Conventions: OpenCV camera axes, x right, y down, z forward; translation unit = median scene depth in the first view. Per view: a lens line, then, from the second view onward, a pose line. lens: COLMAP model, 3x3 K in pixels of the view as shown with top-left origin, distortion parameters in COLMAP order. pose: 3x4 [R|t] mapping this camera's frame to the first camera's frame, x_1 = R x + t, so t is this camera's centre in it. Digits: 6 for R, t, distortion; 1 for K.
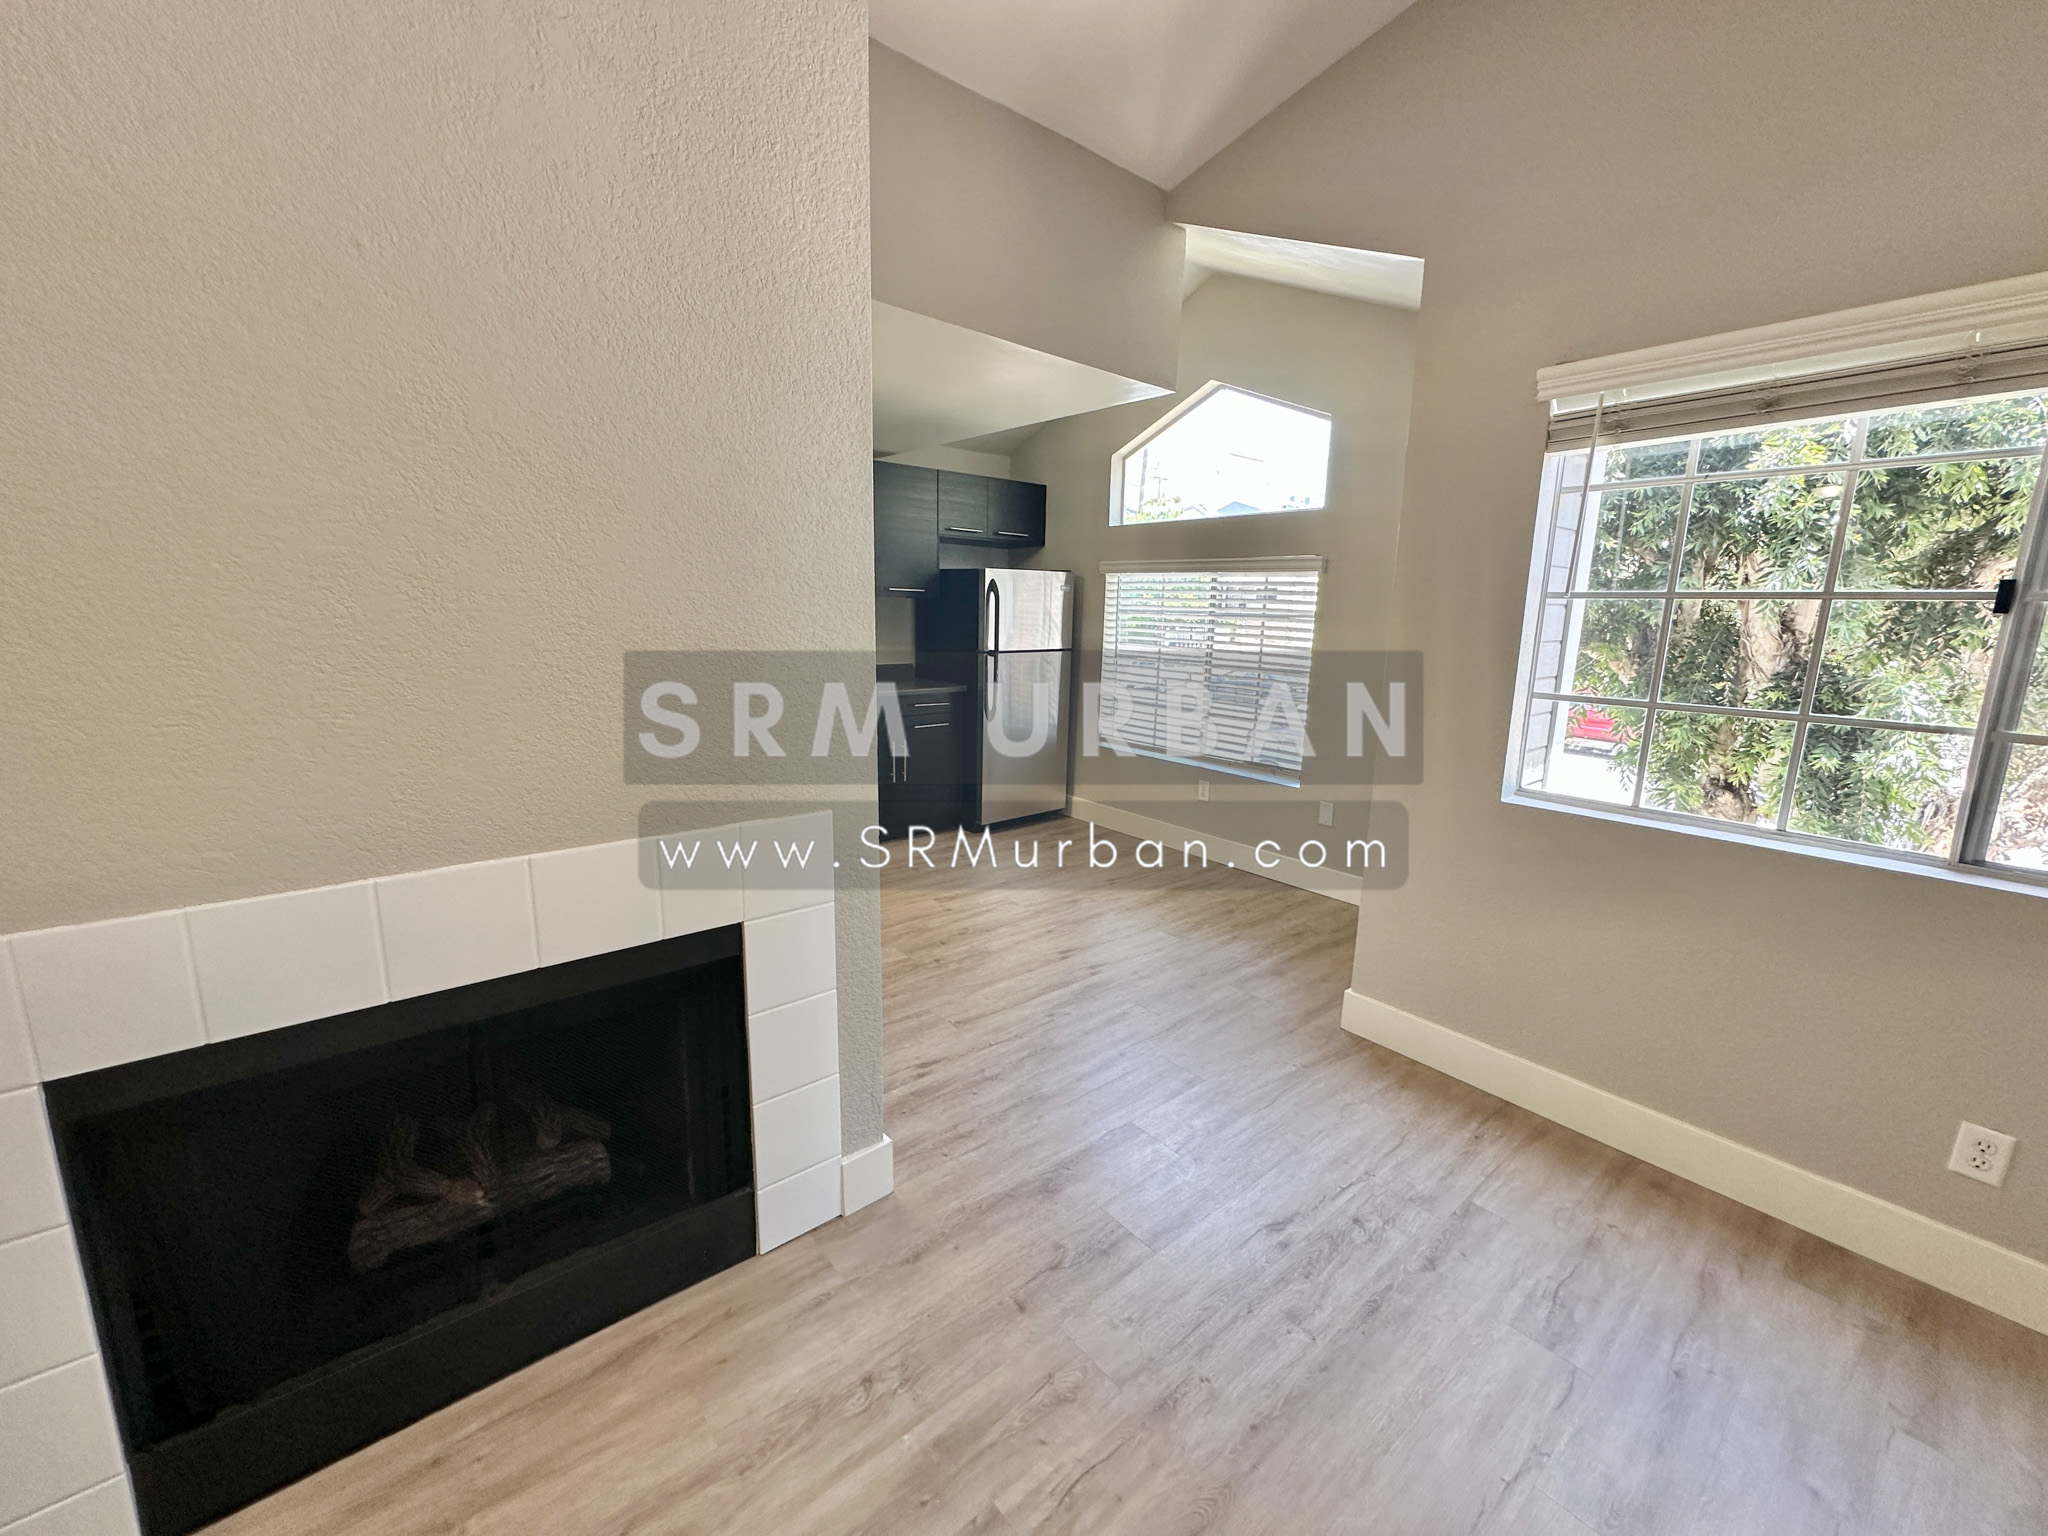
lens RADIAL K [[814.8, 0, 1023.6], [0, 814.8, 764.0], [0, 0, 1]] dist [-0.005611, 0.001221]
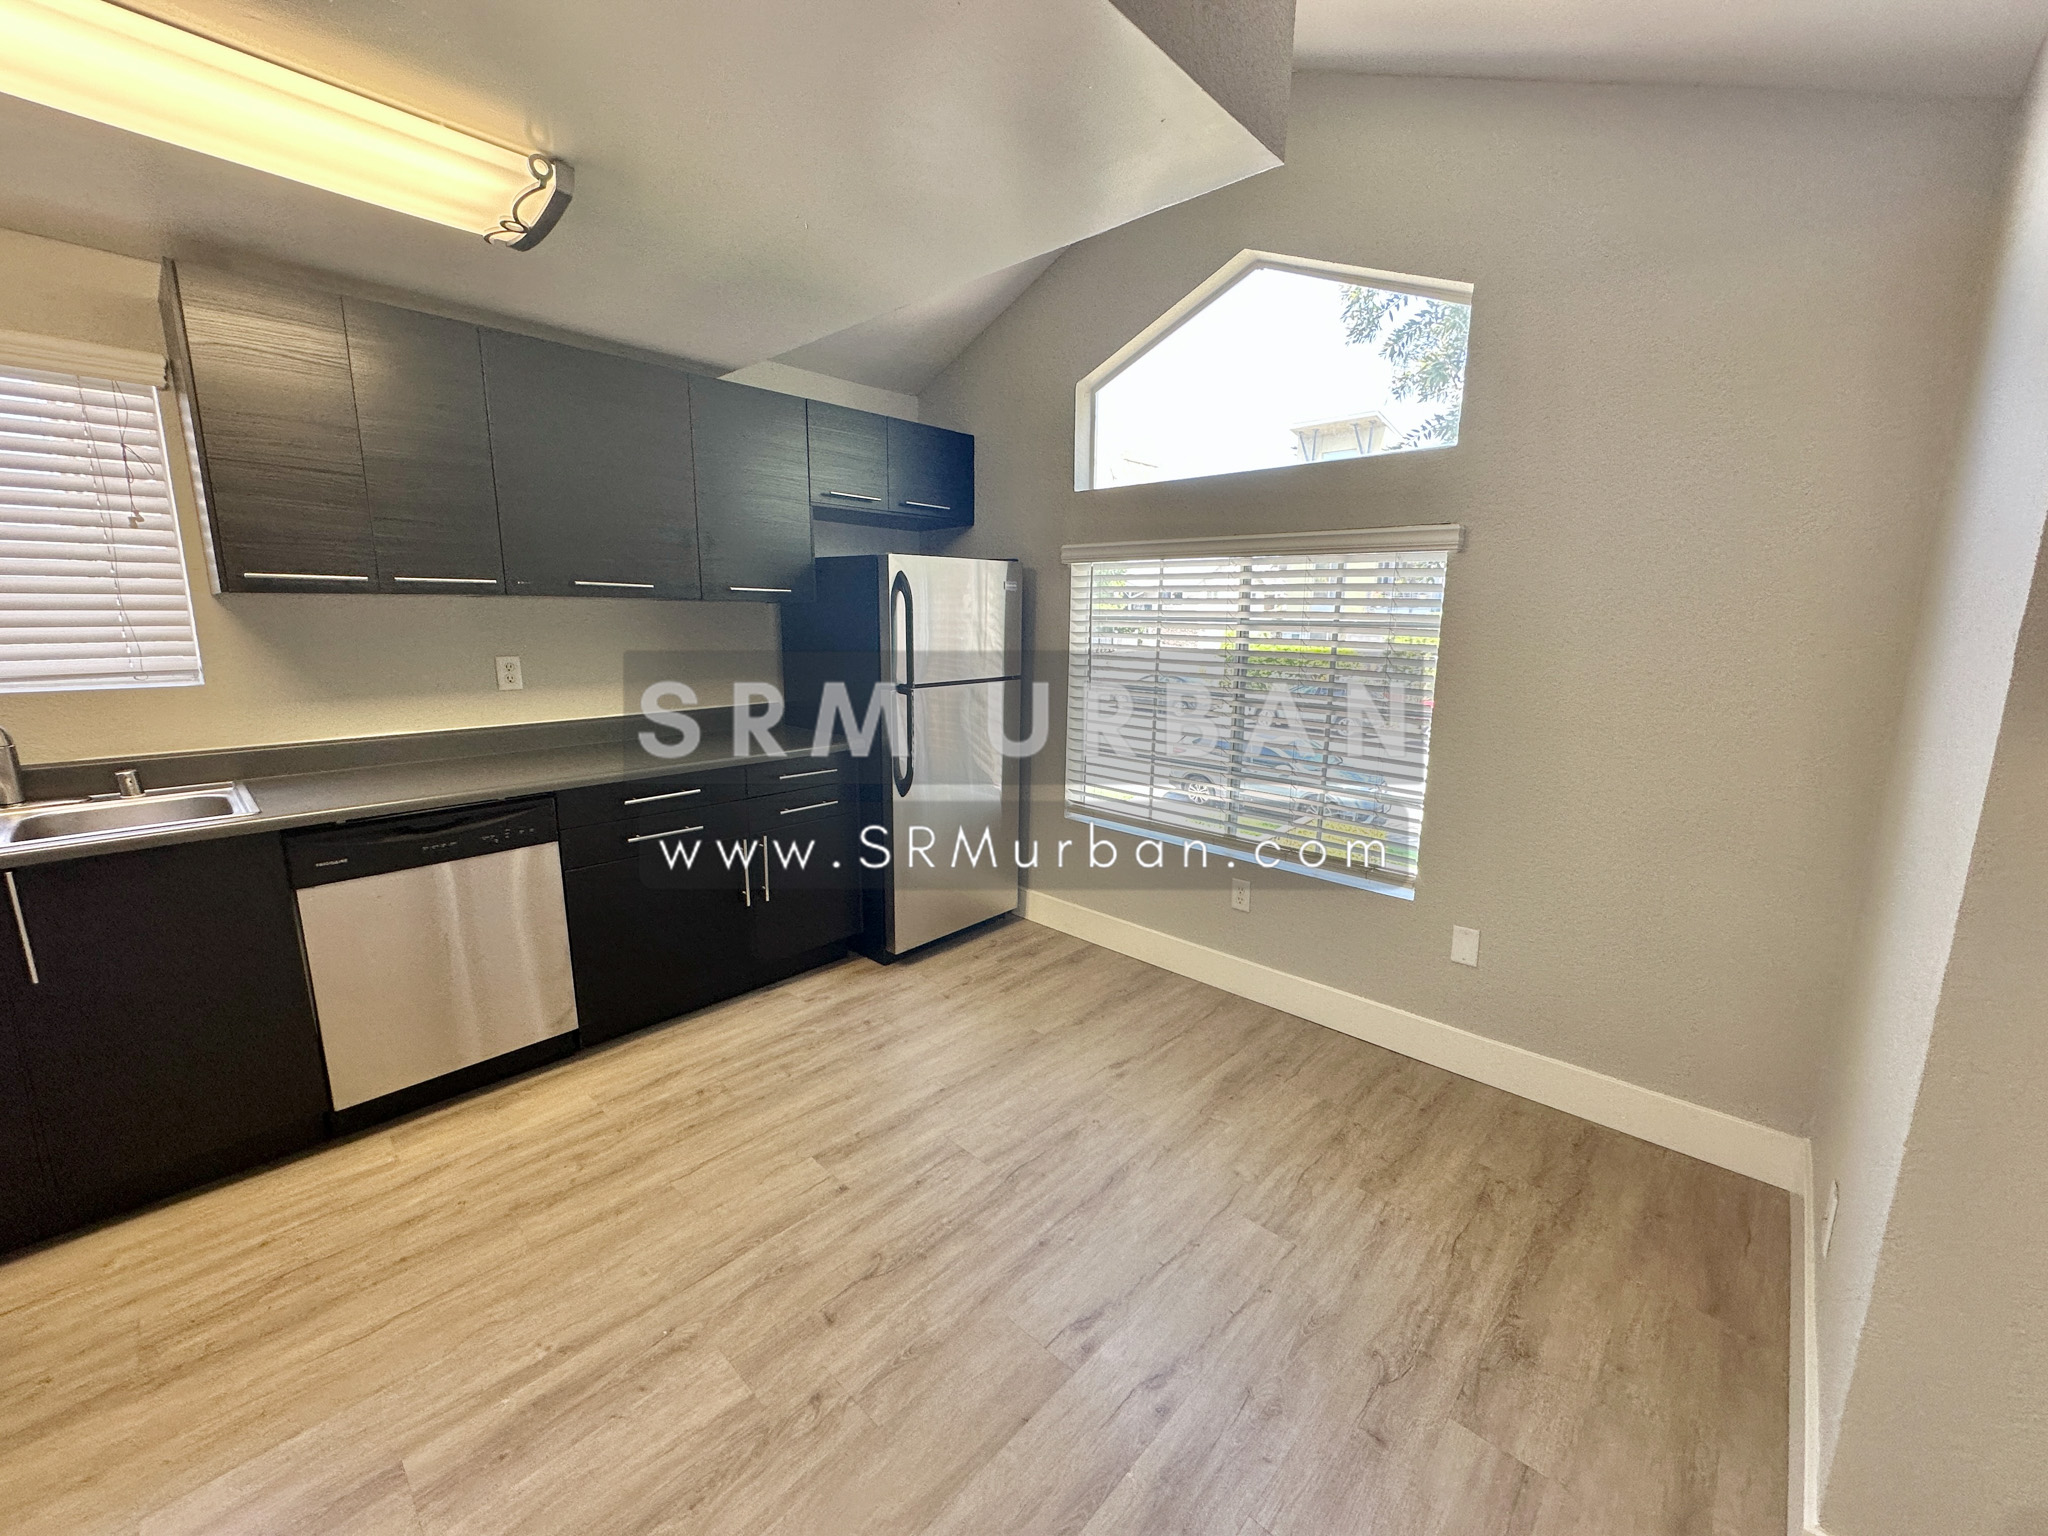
lens RADIAL K [[814.8, 0, 1024.7], [0, 814.8, 760.8], [0, 0, 1]] dist [-0.005611, 0.001221]
pose [[0.992775, -0.036319, 0.114365, -0.023967], [0.037062, 0.999303, -0.004377, -0.091399], [-0.114127, 0.008584, 0.993429, 0.444758]]
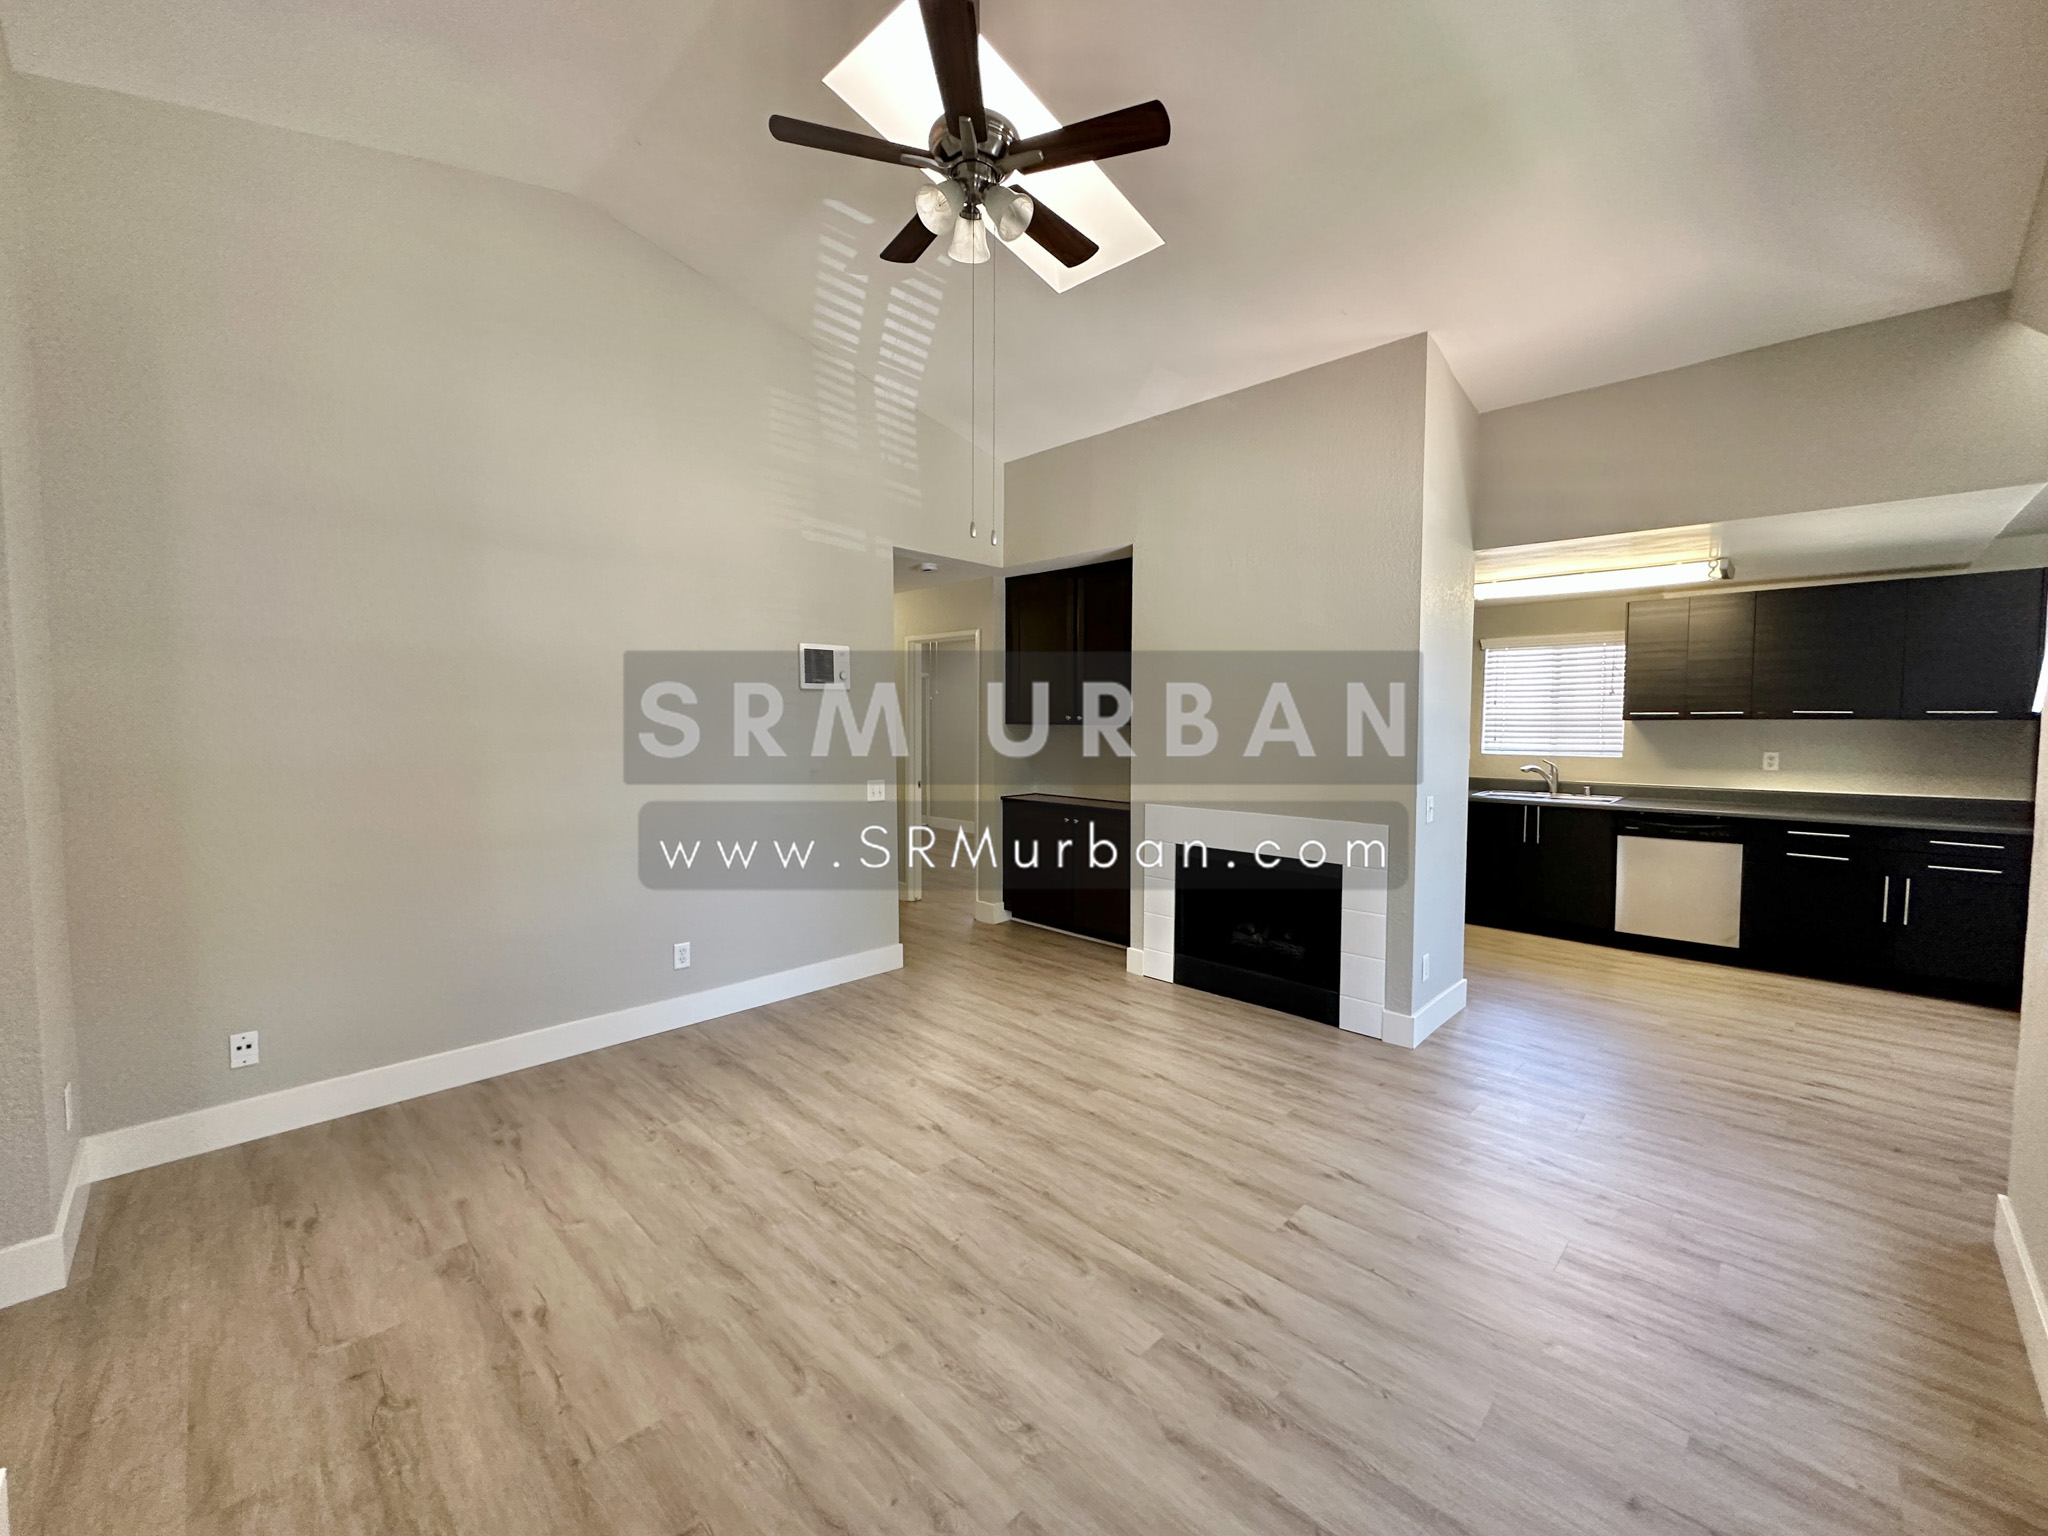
lens RADIAL K [[814.8, 0, 1023.8], [0, 814.8, 767.0], [0, 0, 1]] dist [-0.005611, 0.001221]
pose [[0.099775, 0.033993, -0.994429, 0.766695], [-0.188401, 0.981983, 0.014665, 0.023332], [0.977011, 0.185888, 0.104382, -0.075737]]
